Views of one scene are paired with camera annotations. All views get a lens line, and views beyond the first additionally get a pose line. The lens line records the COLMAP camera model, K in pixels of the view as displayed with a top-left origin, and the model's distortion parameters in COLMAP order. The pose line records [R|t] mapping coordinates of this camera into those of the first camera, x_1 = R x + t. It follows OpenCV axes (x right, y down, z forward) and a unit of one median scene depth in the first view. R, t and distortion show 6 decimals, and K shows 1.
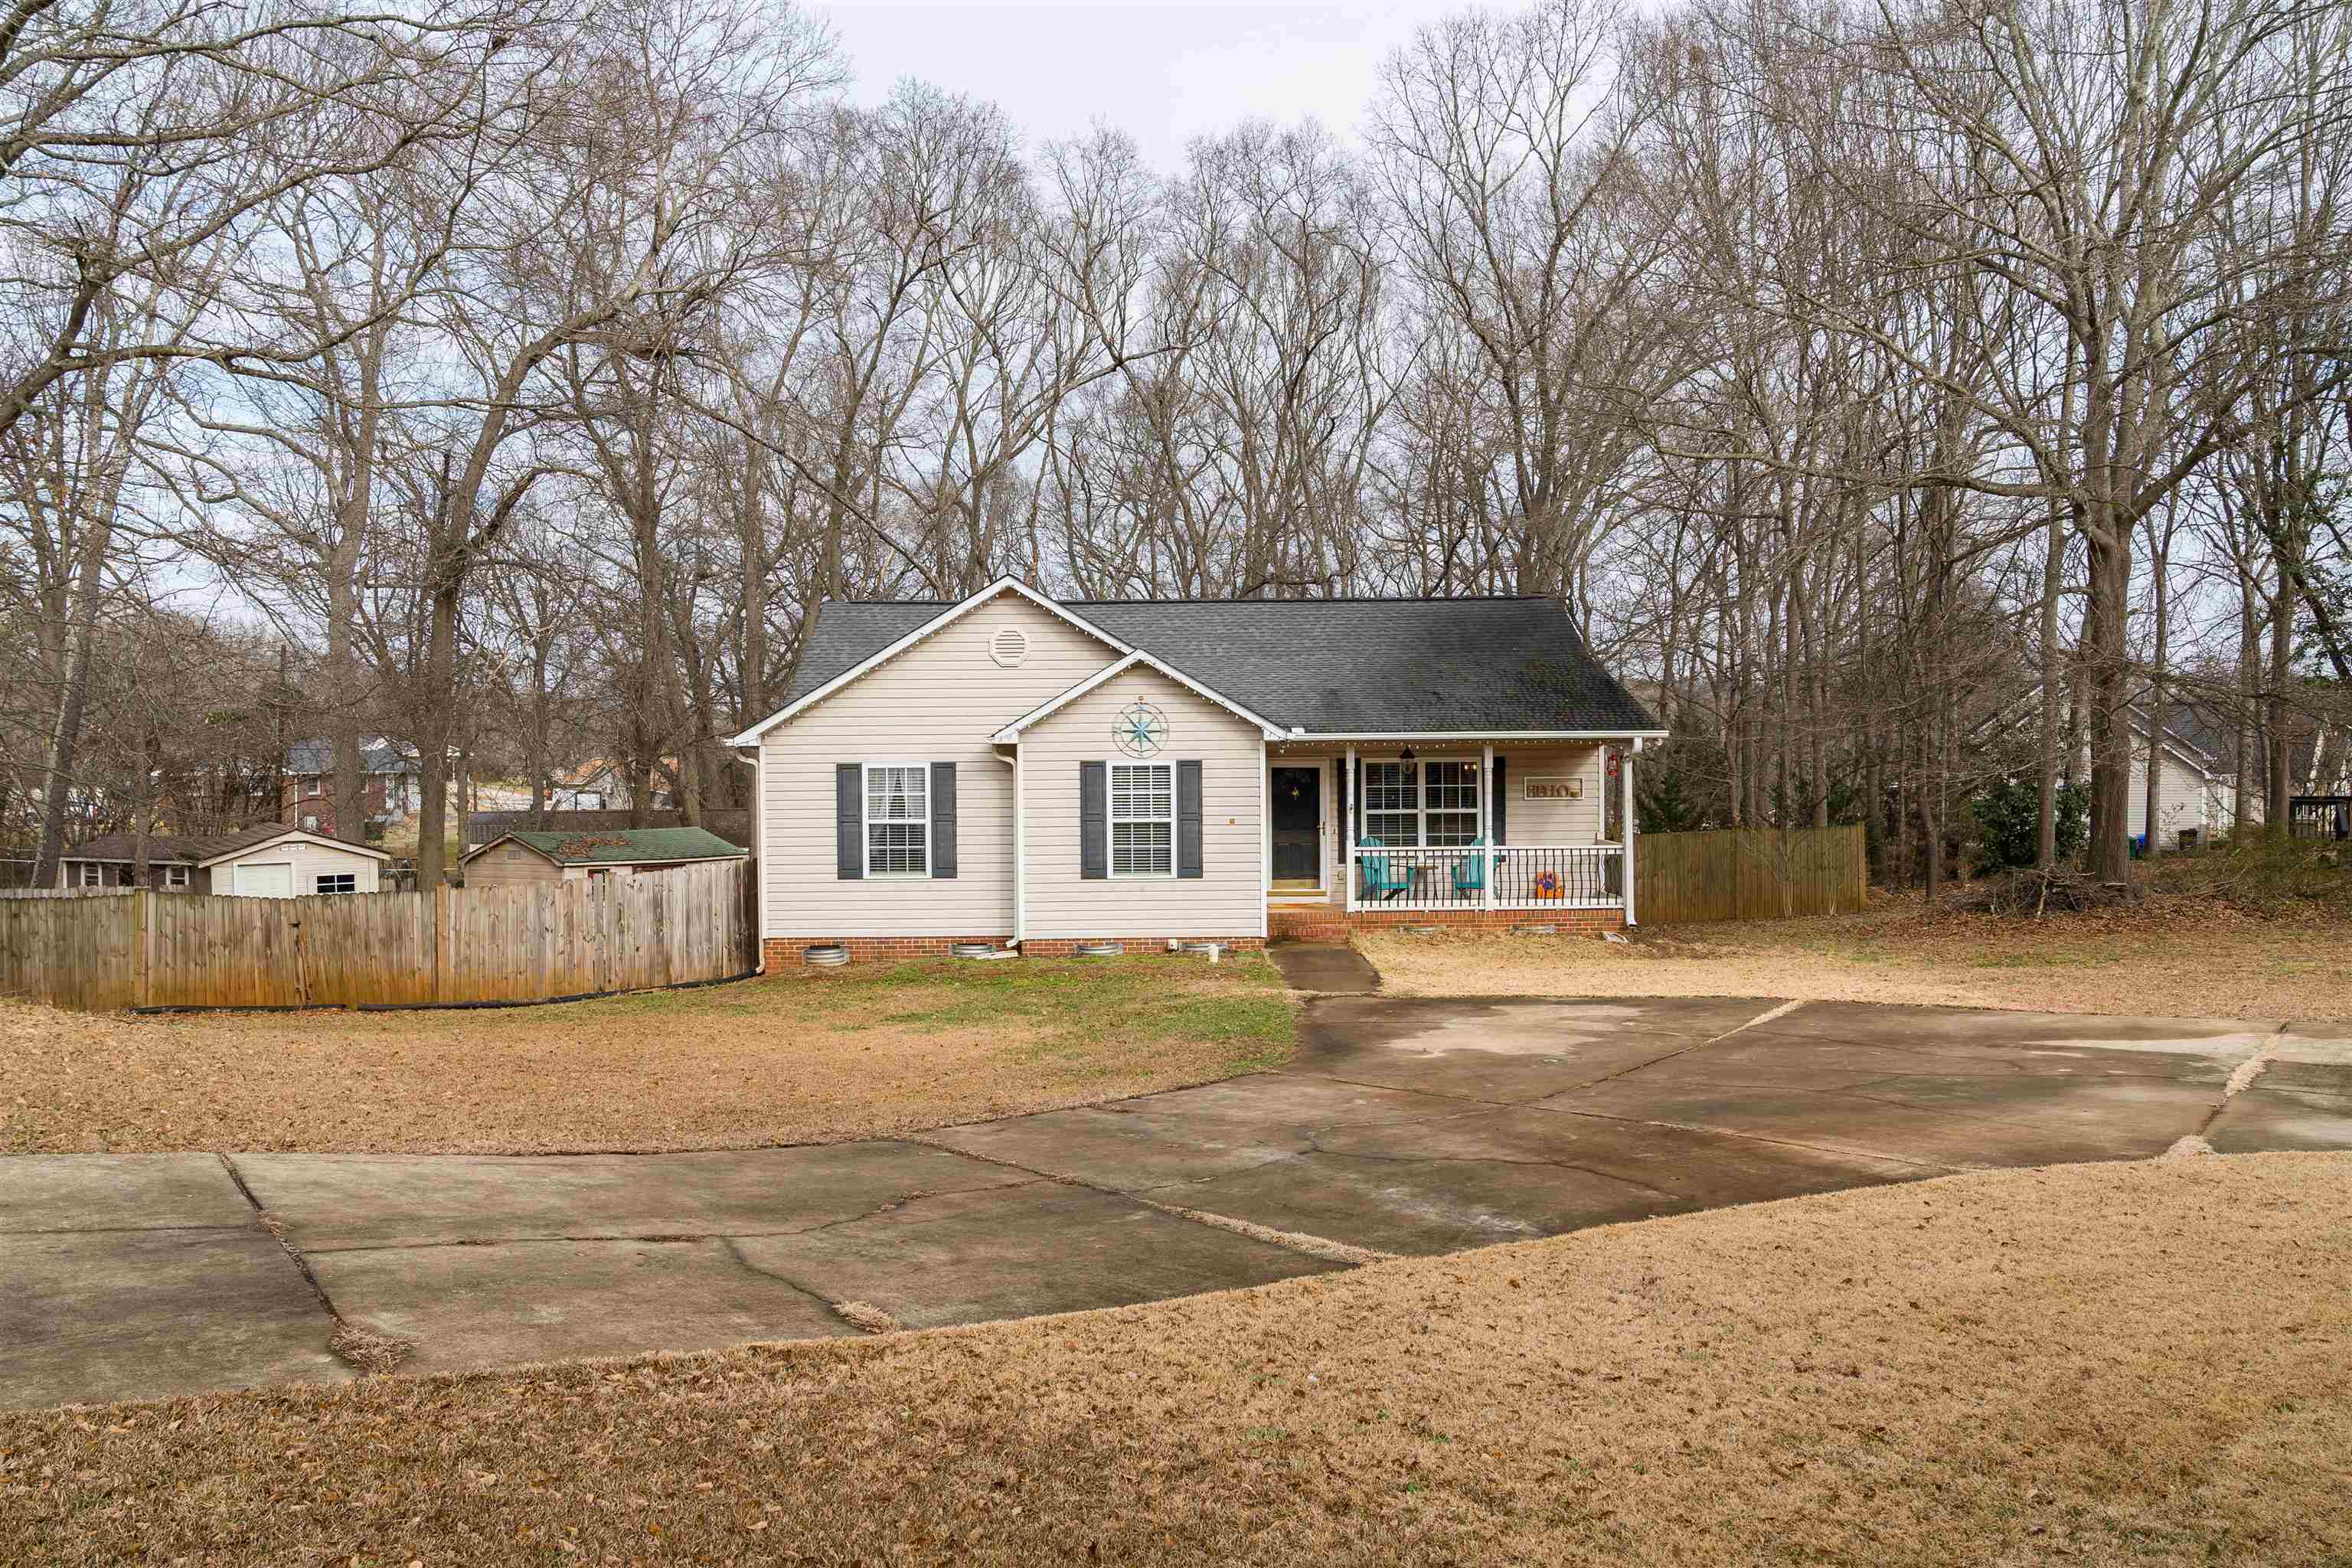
lens RADIAL K [[1634.0, 0, 1170.1], [0, 1634.0, 782.1], [0, 0, 1]] dist [-0.042710, 0.019649]
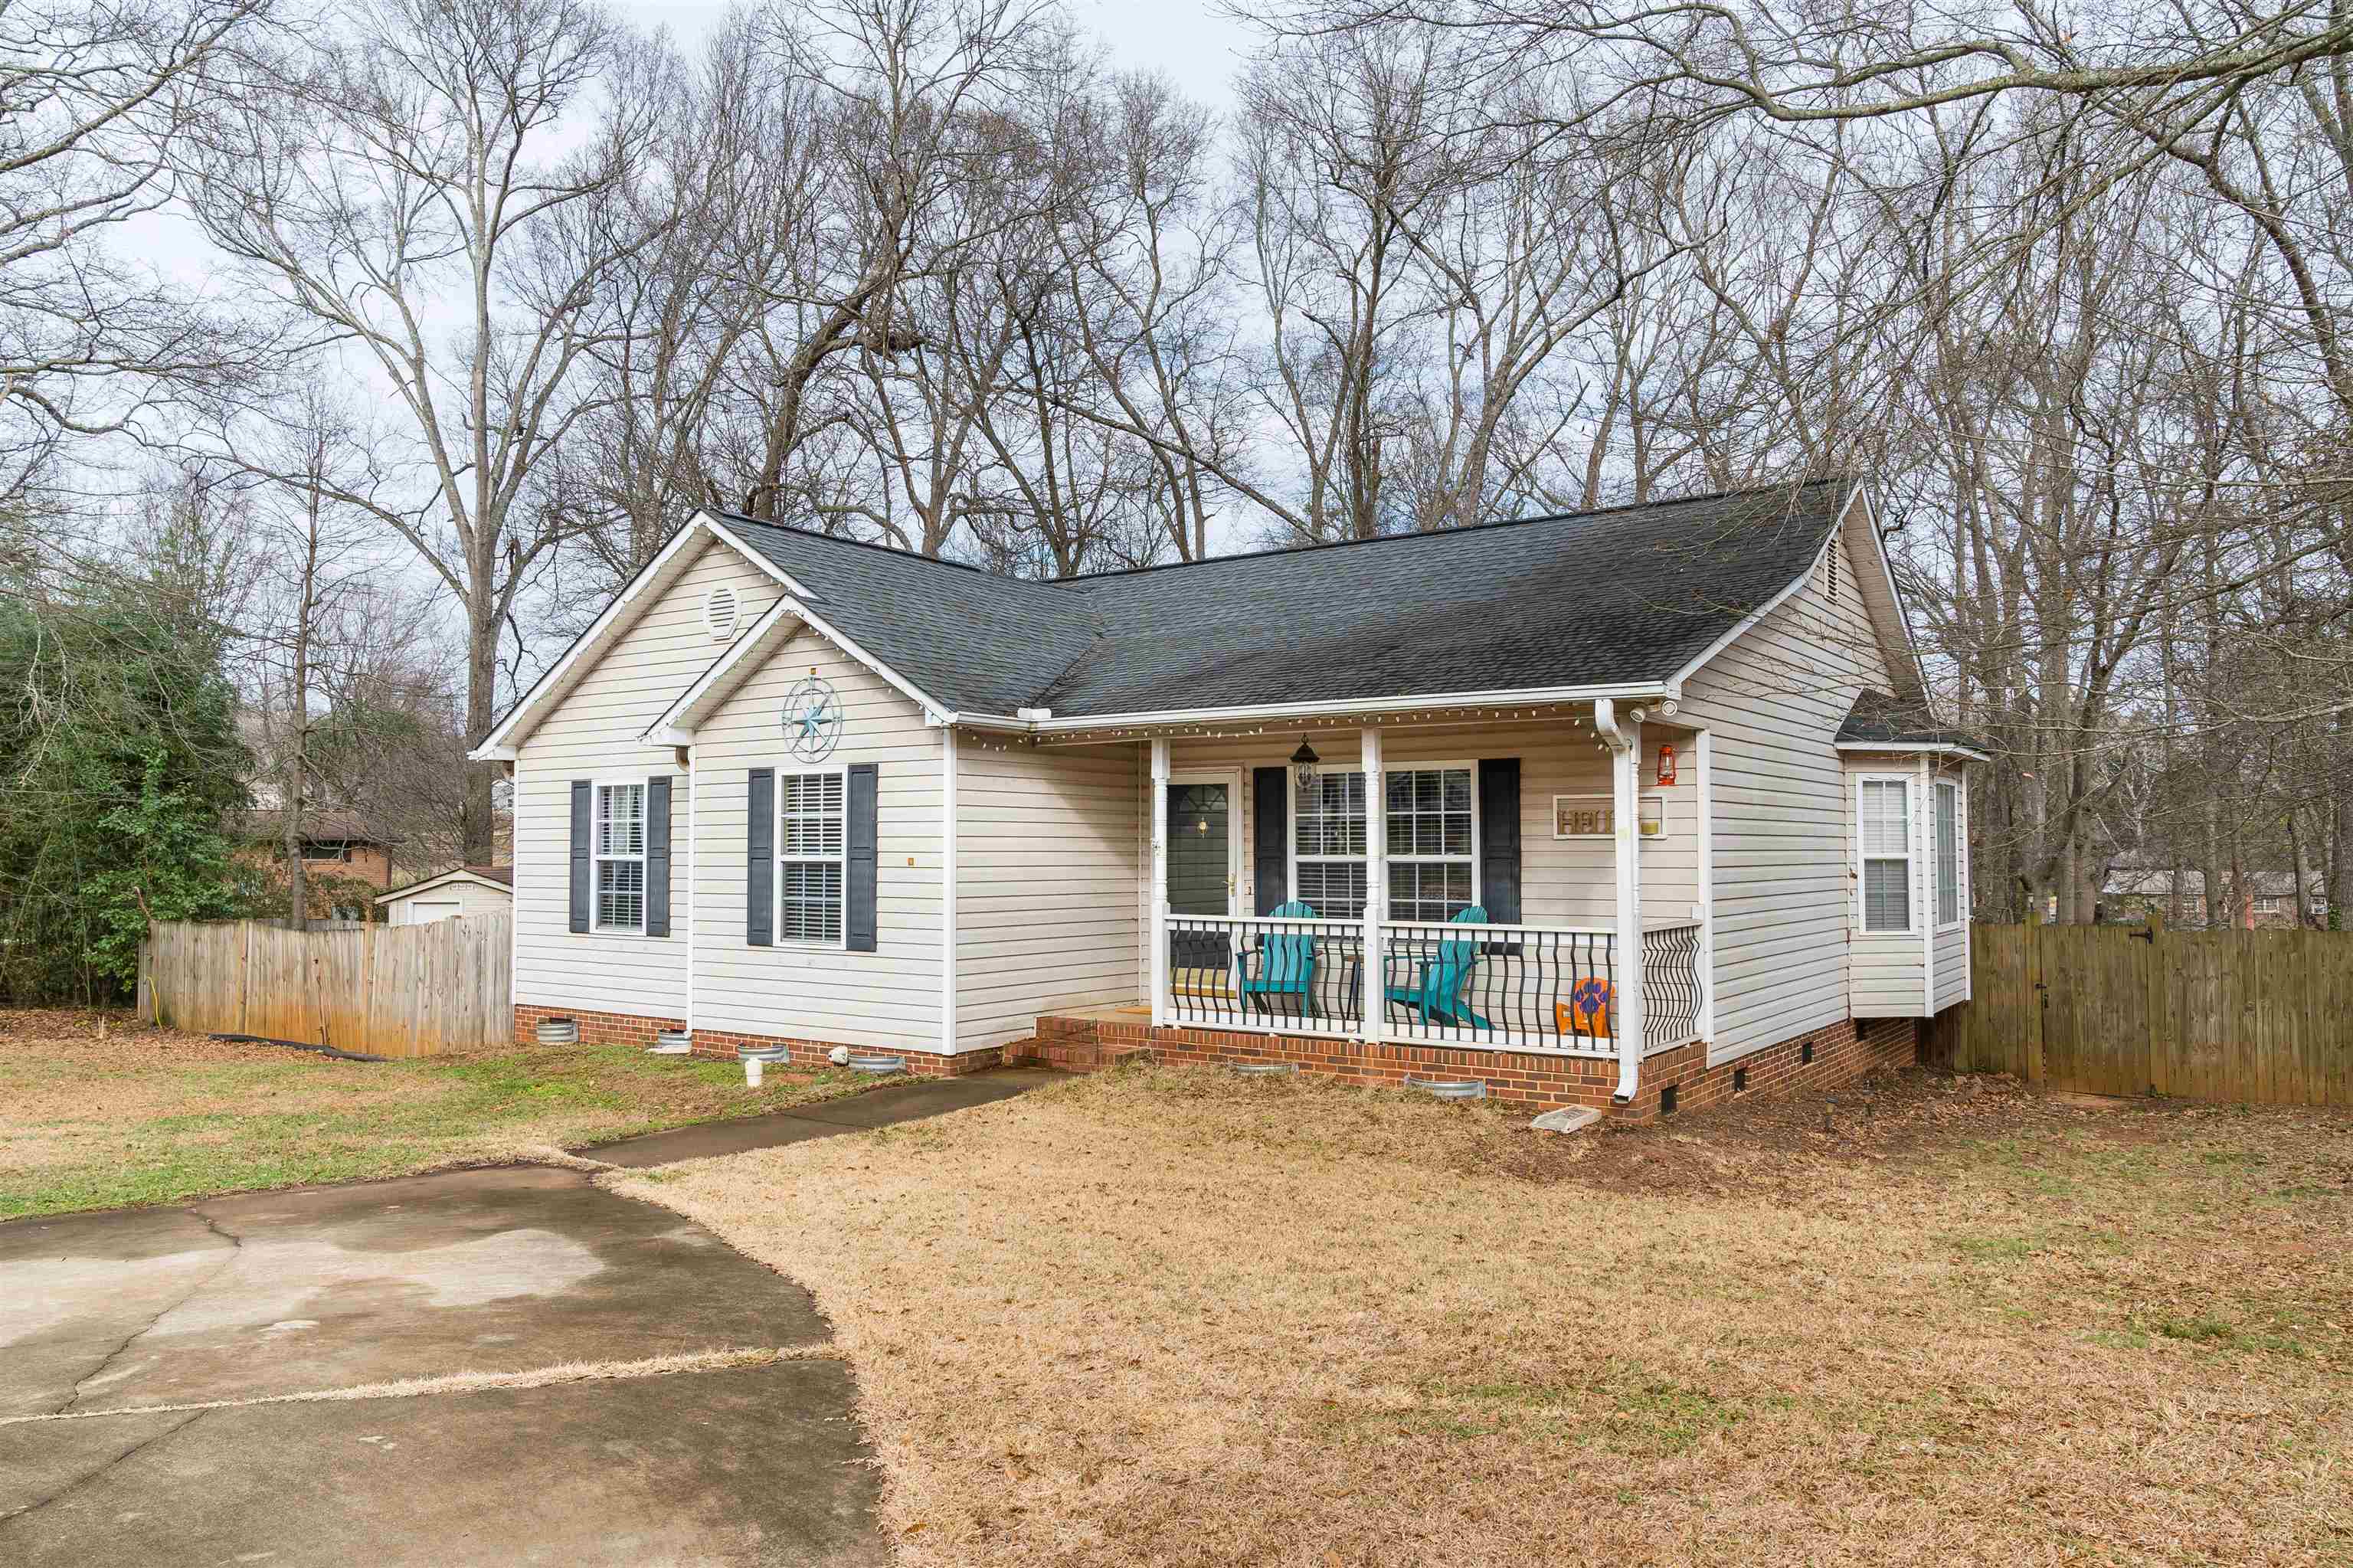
lens RADIAL K [[1634.8, 0, 1170.6], [0, 1634.8, 782.1], [0, 0, 1]] dist [-0.042710, 0.019649]
pose [[0.803150, -0.016582, -0.595546, 0.475749], [-0.014867, 0.998744, -0.047857, 0.021619], [0.595591, 0.047290, 0.801895, 0.554565]]
